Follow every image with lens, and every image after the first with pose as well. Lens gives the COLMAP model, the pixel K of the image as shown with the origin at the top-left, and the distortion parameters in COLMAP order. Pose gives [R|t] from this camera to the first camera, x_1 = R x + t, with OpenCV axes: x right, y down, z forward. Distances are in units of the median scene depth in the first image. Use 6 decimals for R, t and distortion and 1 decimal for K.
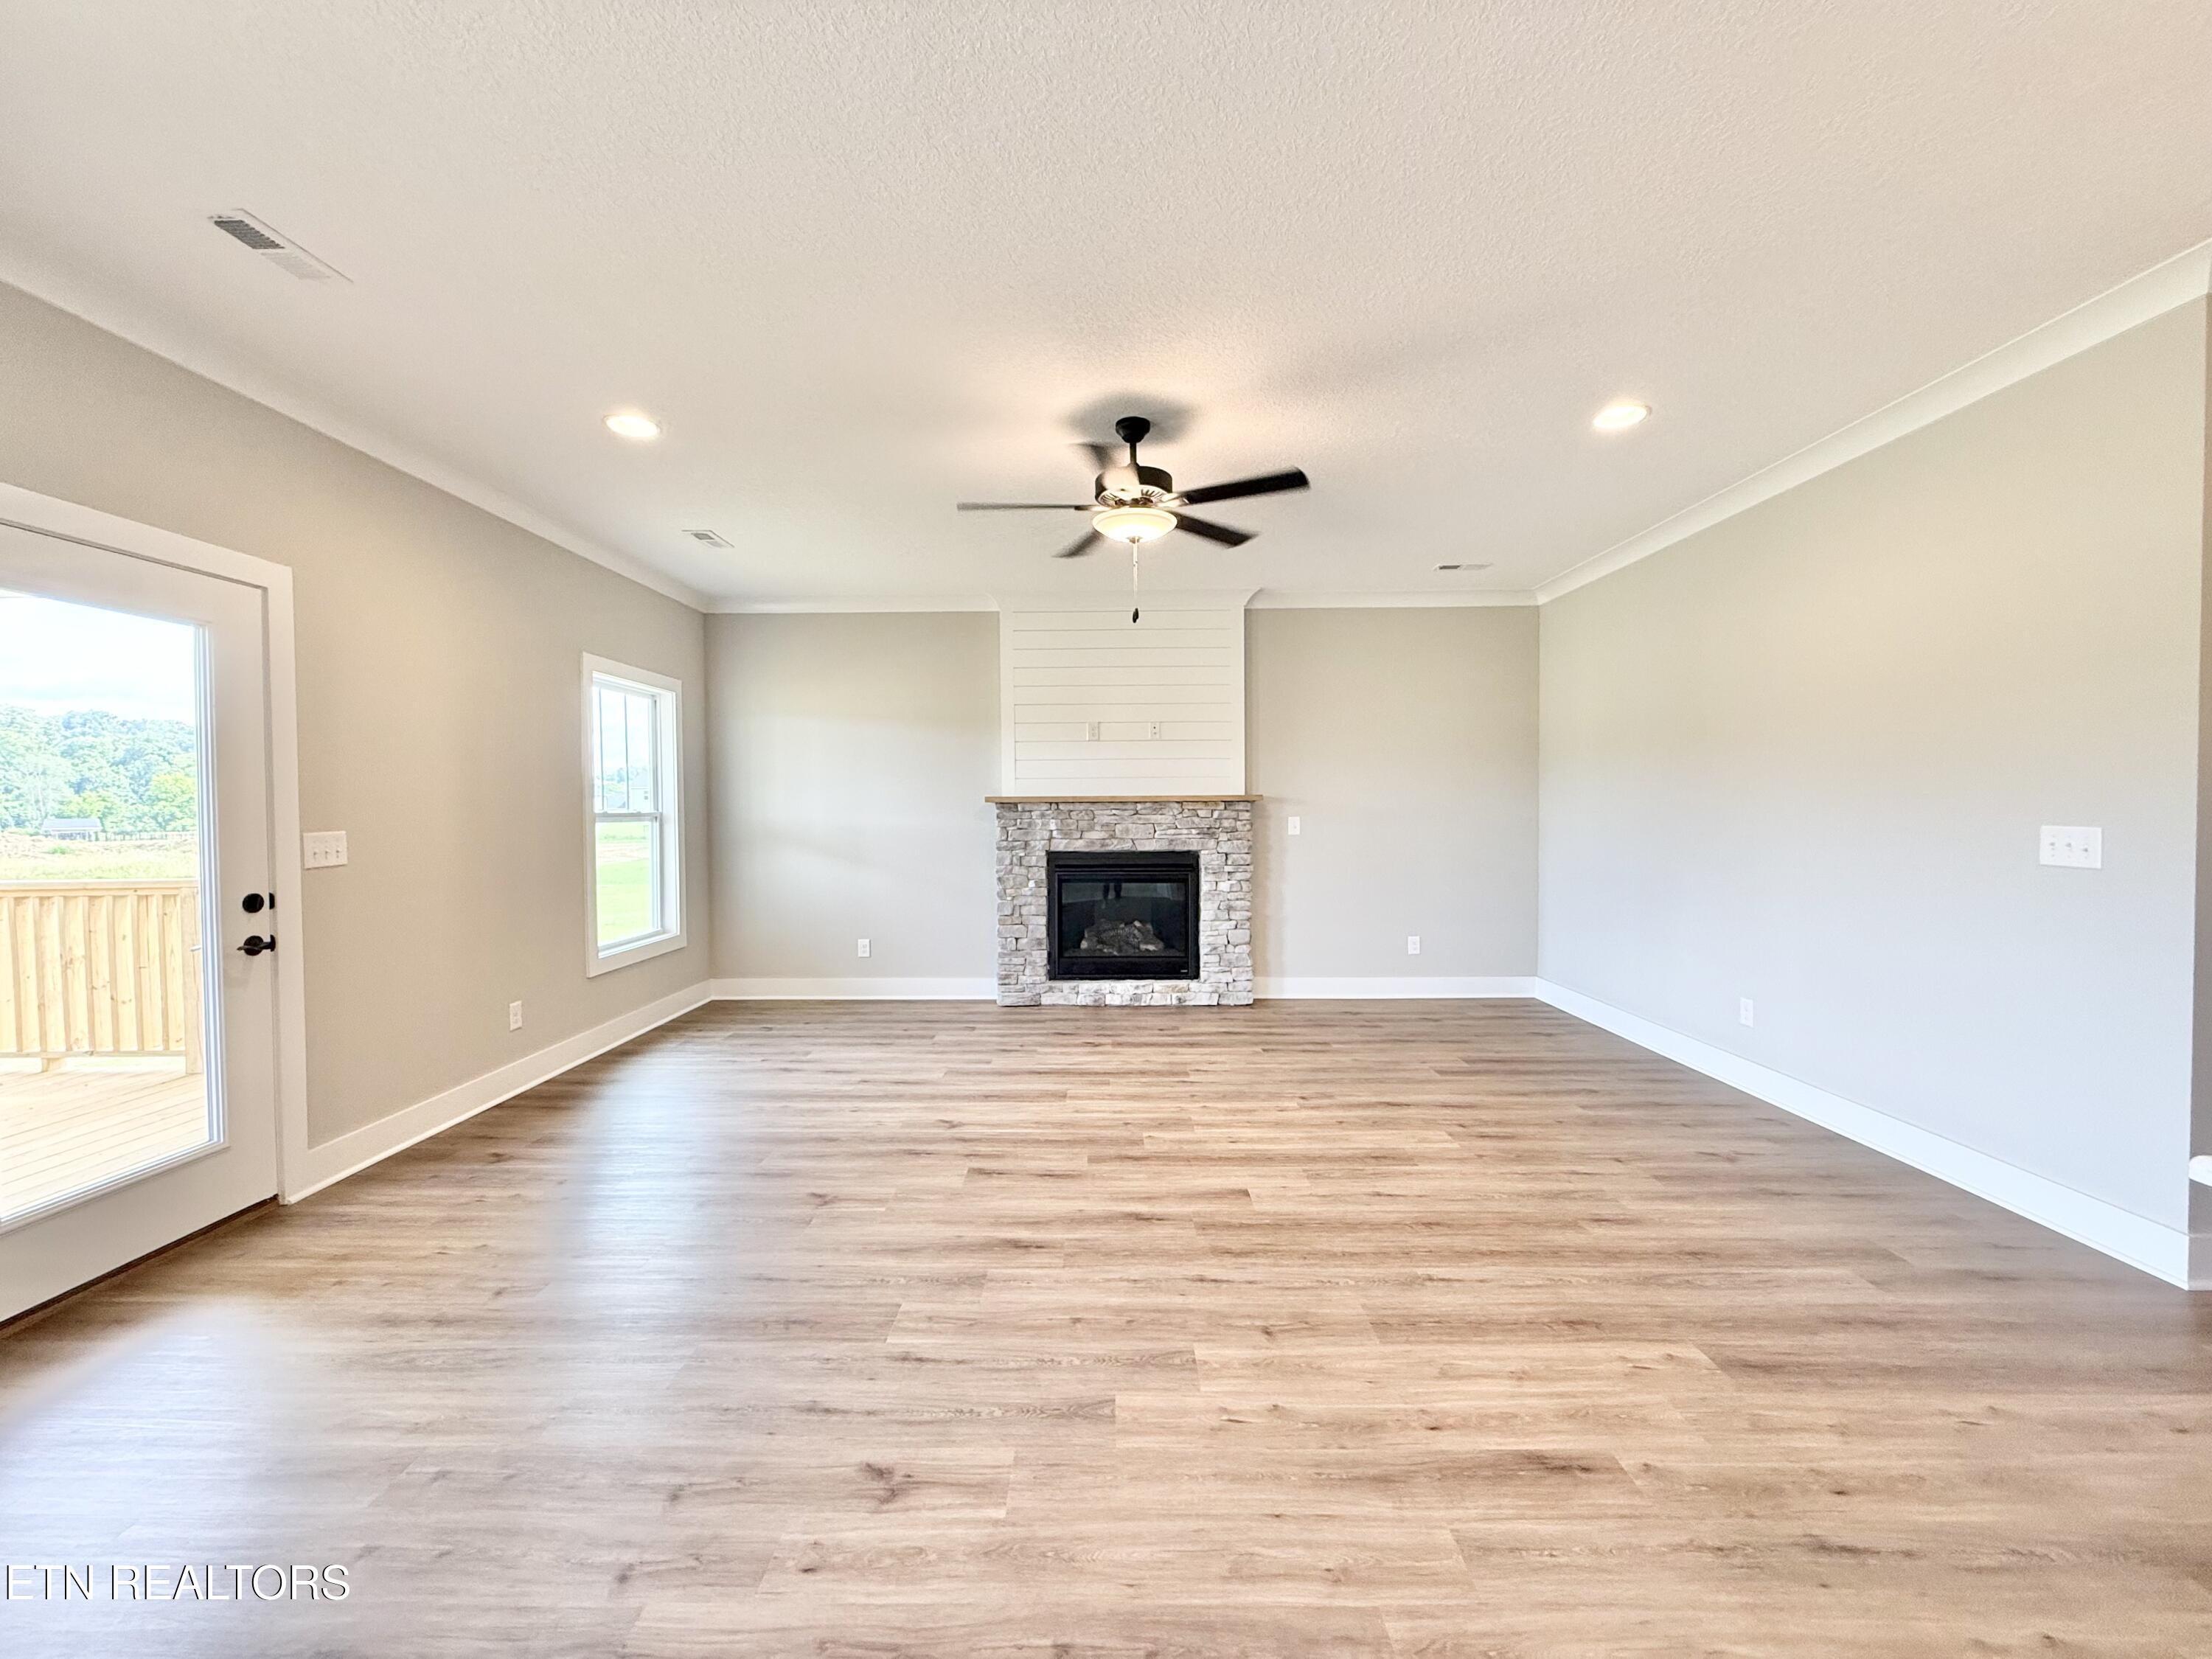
lens RADIAL K [[885.3, 0, 1112.0], [0, 885.3, 831.0], [0, 0, 1]] dist [0.001241, 0.000187]
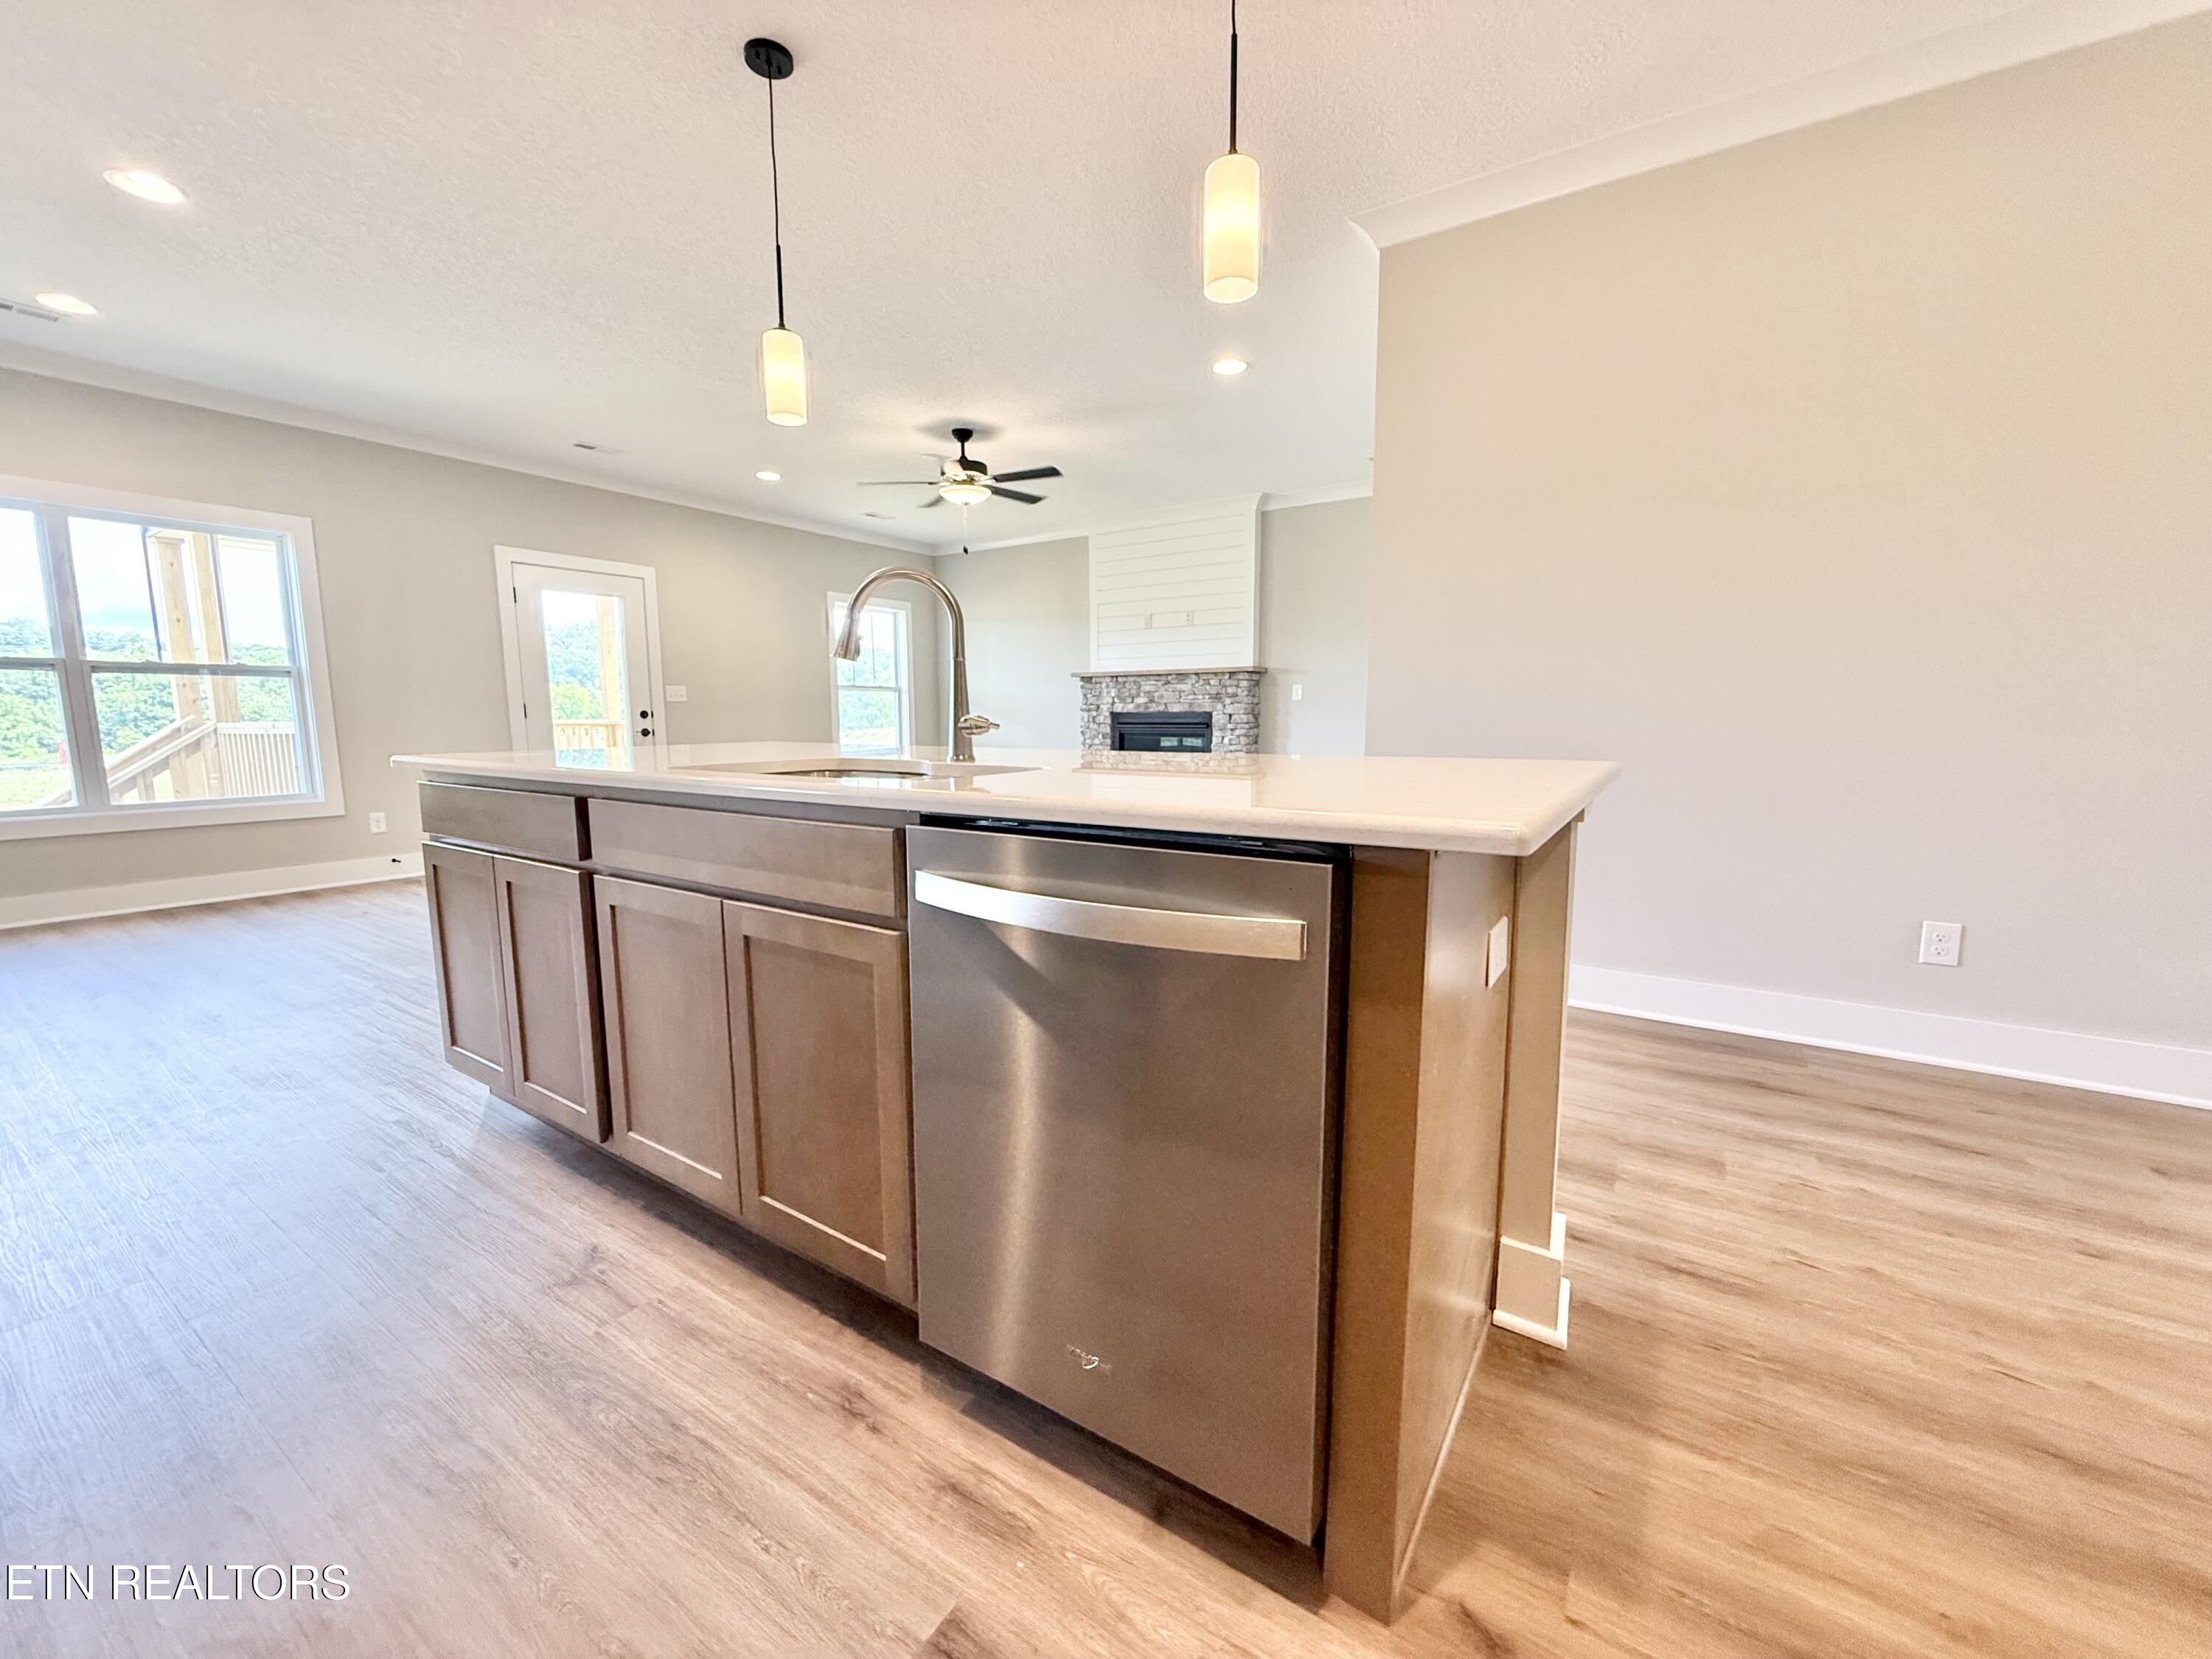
lens RADIAL K [[885.3, 0, 1091.4], [0, 885.3, 829.7], [0, 0, 1]] dist [0.001241, 0.000187]
pose [[0.846858, 0.071725, -0.526961, 0.641353], [-0.014386, 0.993591, 0.112119, 0.050613], [0.531625, -0.087368, 0.842462, -0.191436]]
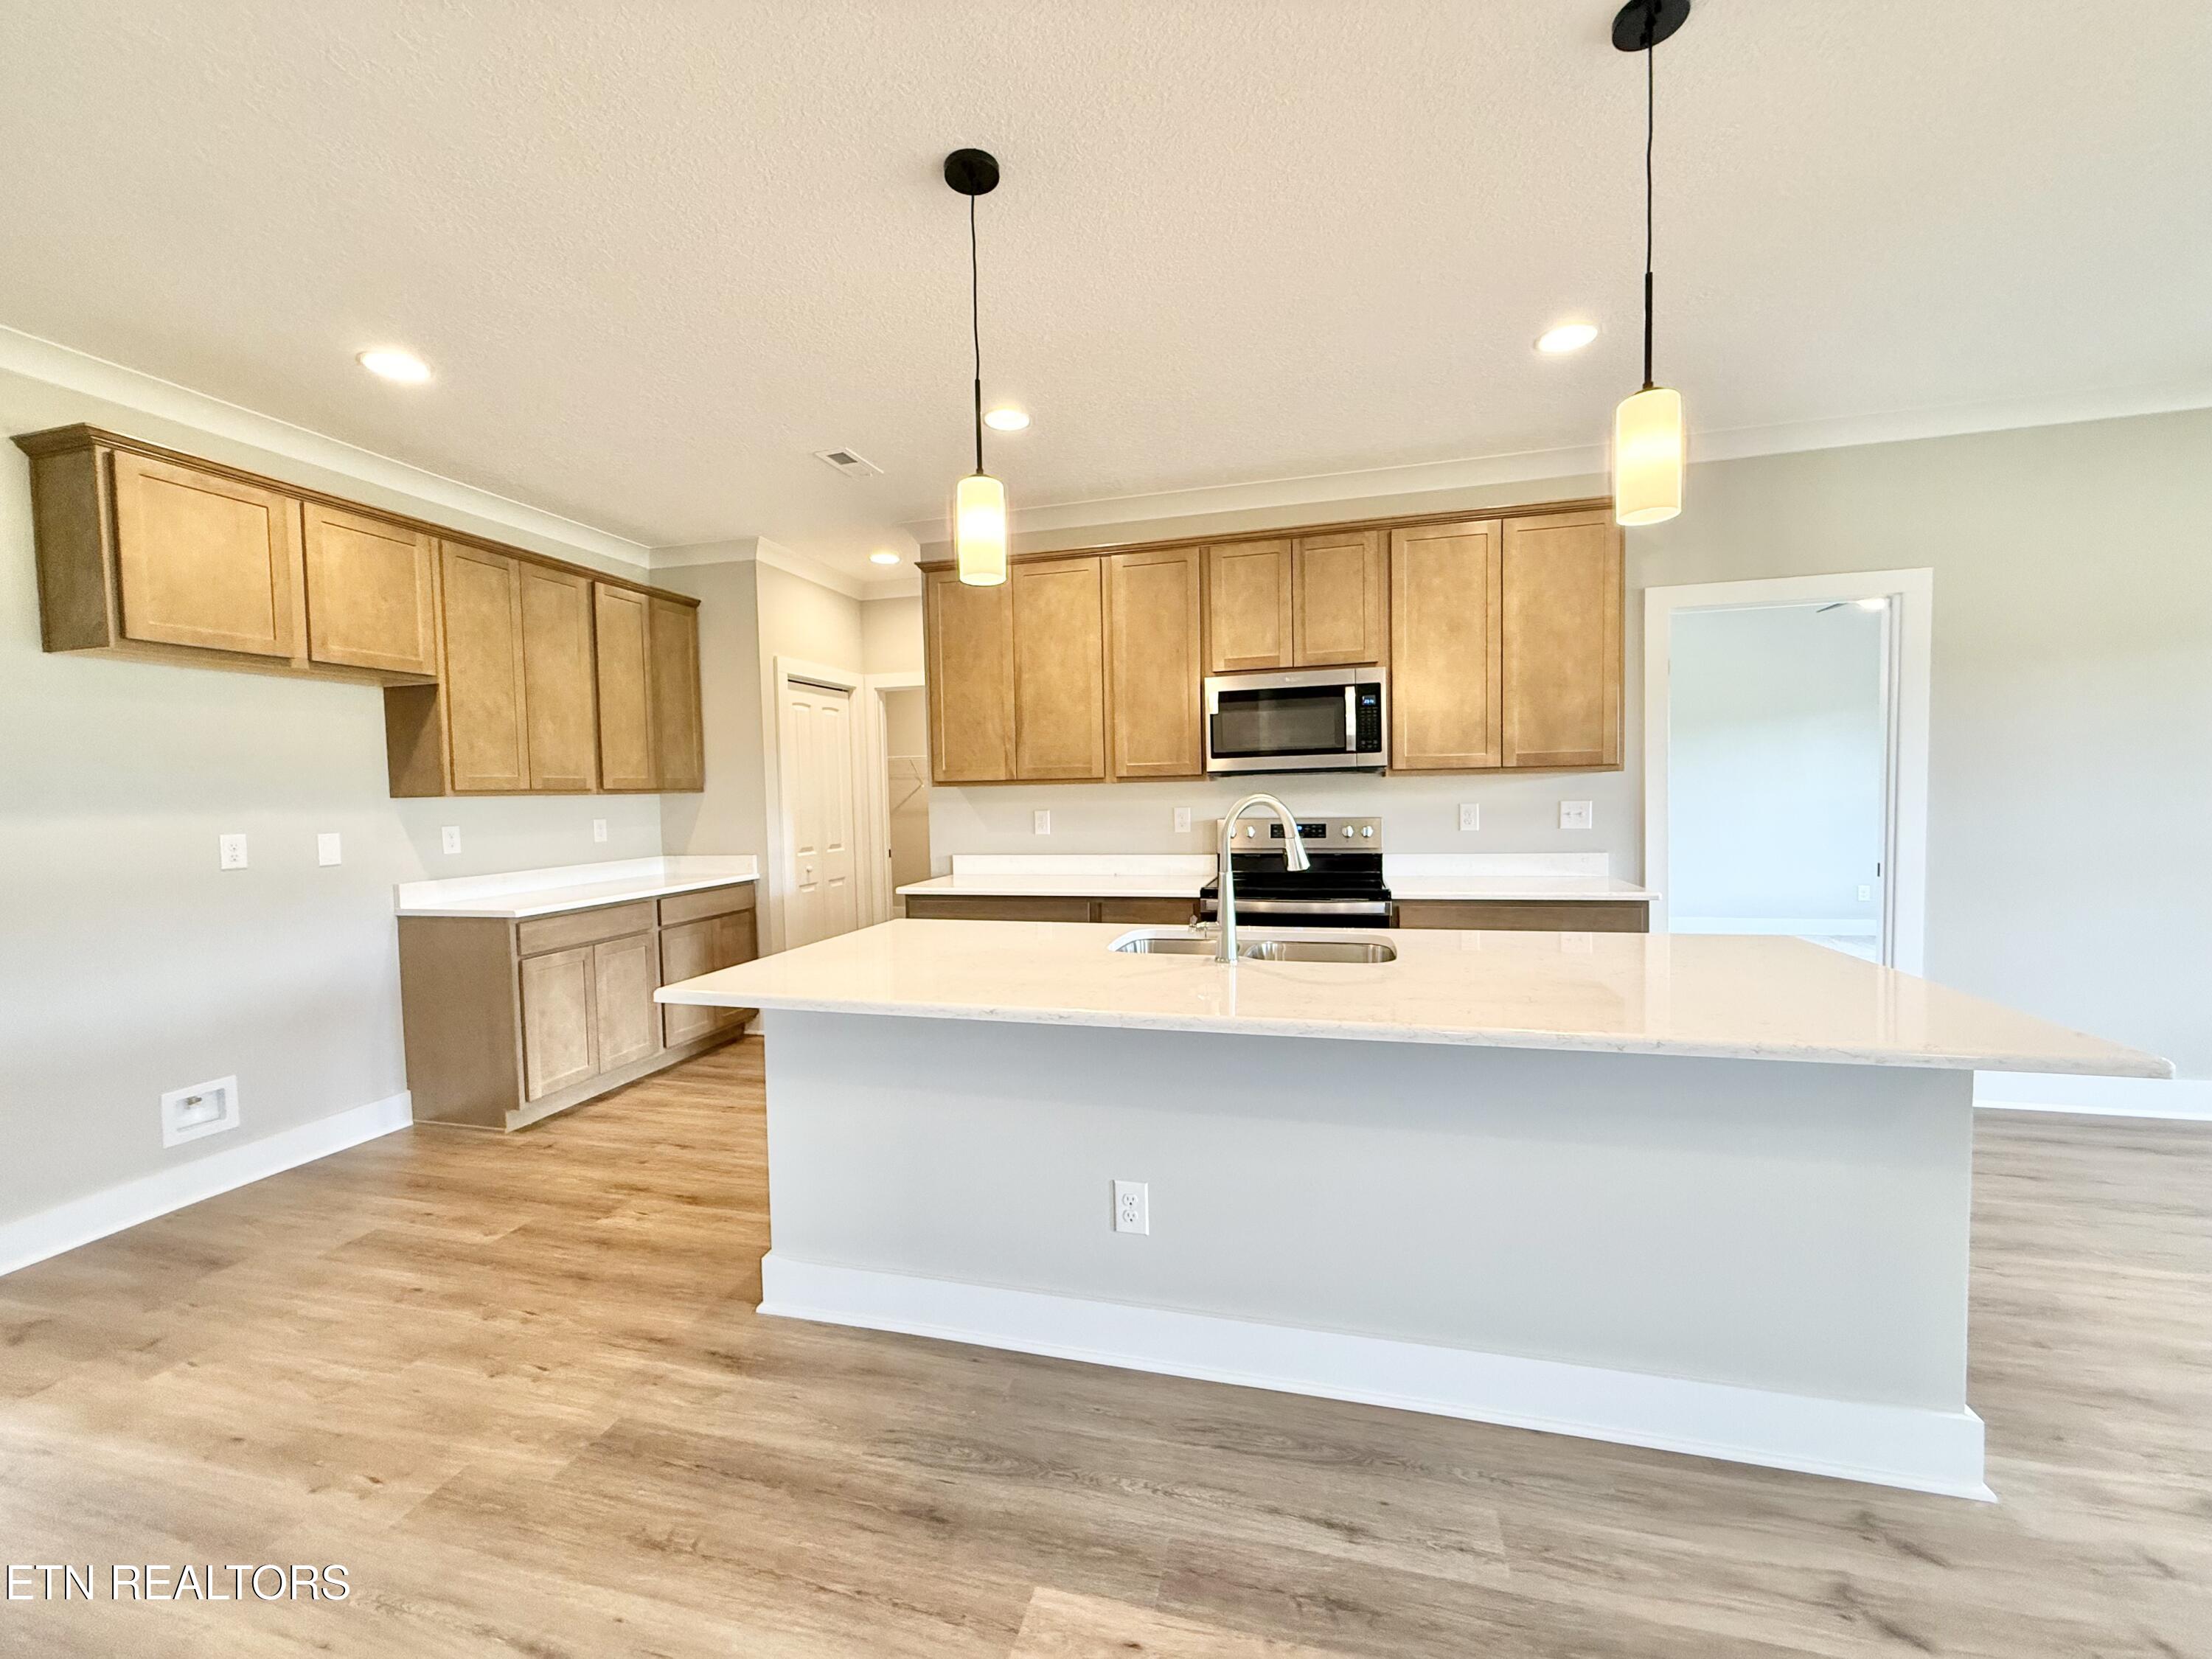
lens RADIAL K [[885.3, 0, 1095.9], [0, 885.3, 823.4], [0, 0, 1]] dist [0.001241, 0.000187]
pose [[-0.970208, 0.021529, 0.241315, 0.389936], [0.036146, 0.997759, 0.056310, -0.016611], [-0.239562, 0.063355, -0.968812, 0.423323]]
